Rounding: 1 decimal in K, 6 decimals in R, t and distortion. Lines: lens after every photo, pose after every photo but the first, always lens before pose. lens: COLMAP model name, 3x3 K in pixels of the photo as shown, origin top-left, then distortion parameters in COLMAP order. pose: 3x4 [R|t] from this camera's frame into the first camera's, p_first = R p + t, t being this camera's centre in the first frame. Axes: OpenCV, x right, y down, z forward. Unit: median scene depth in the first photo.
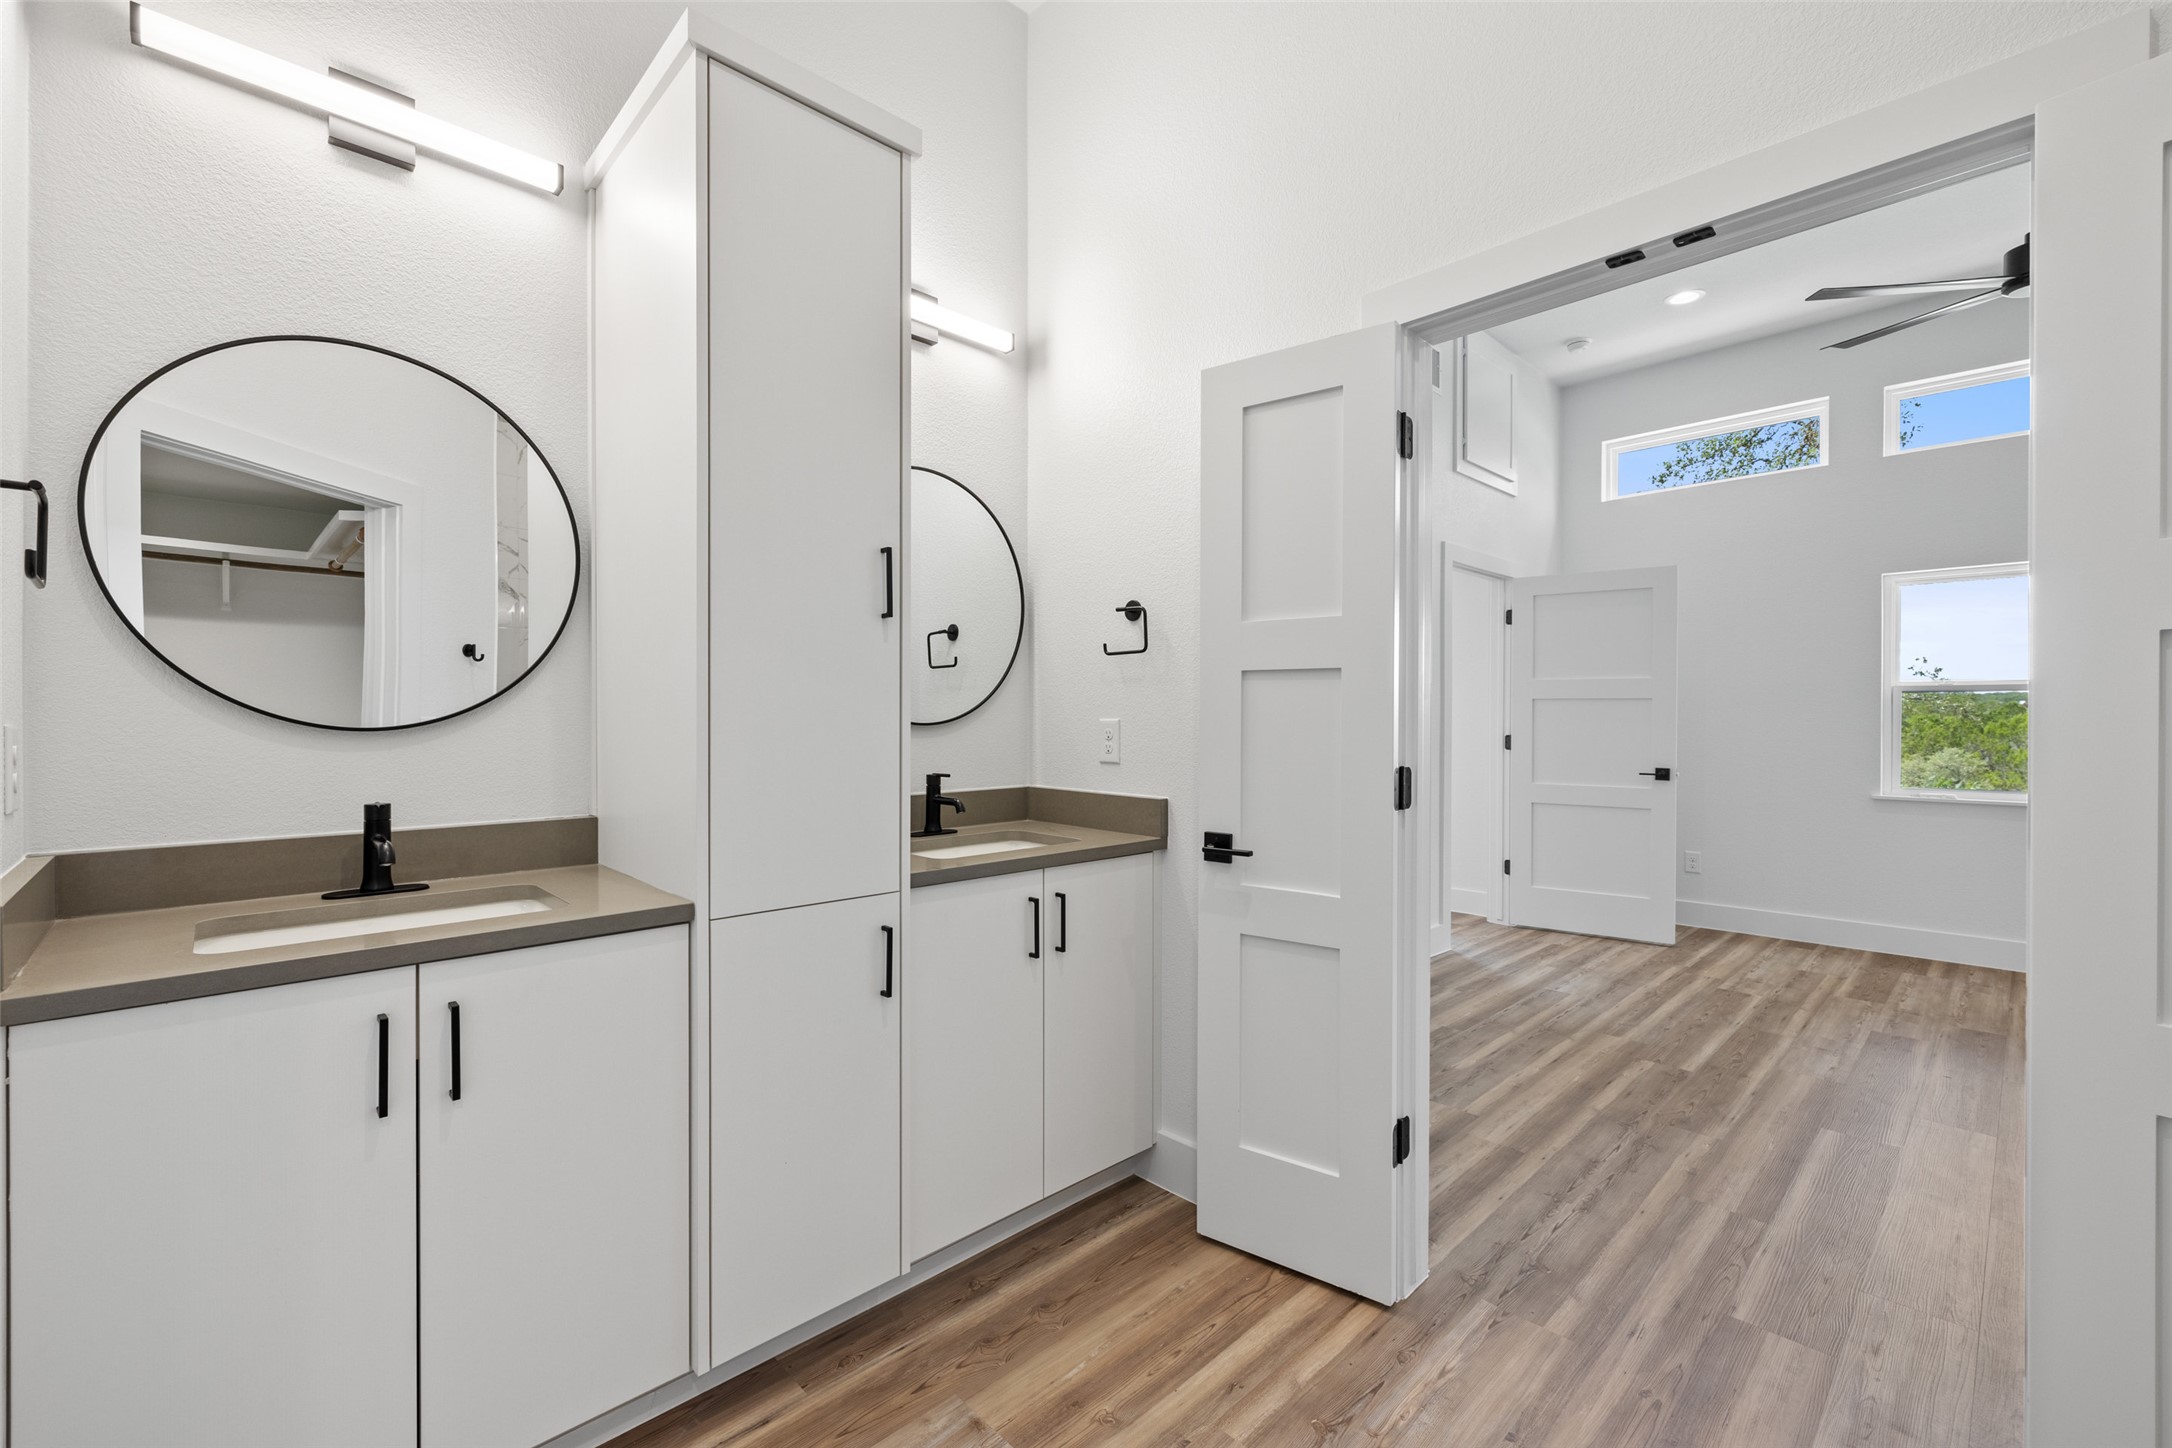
lens RADIAL K [[927.4, 0, 1072.9], [0, 927.4, 719.9], [0, 0, 1]] dist [0.006933, 0.000764]
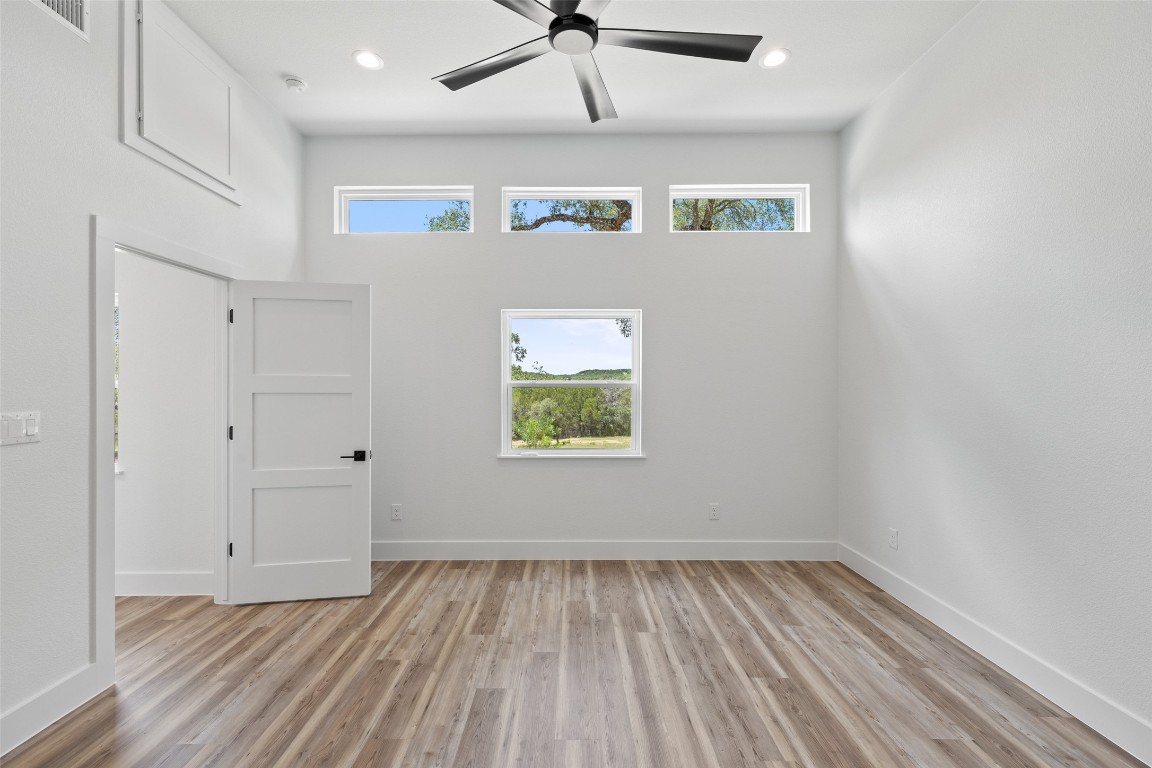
lens RADIAL K [[491.9, 0, 575.9], [0, 491.9, 384.6], [0, 0, 1]] dist [0.006933, 0.000764]
pose [[0.689126, -0.003155, 0.724635, 0.364439], [0.005092, 0.999987, -0.000489, -0.032503], [-0.724624, 0.004027, 0.689133, 0.356042]]
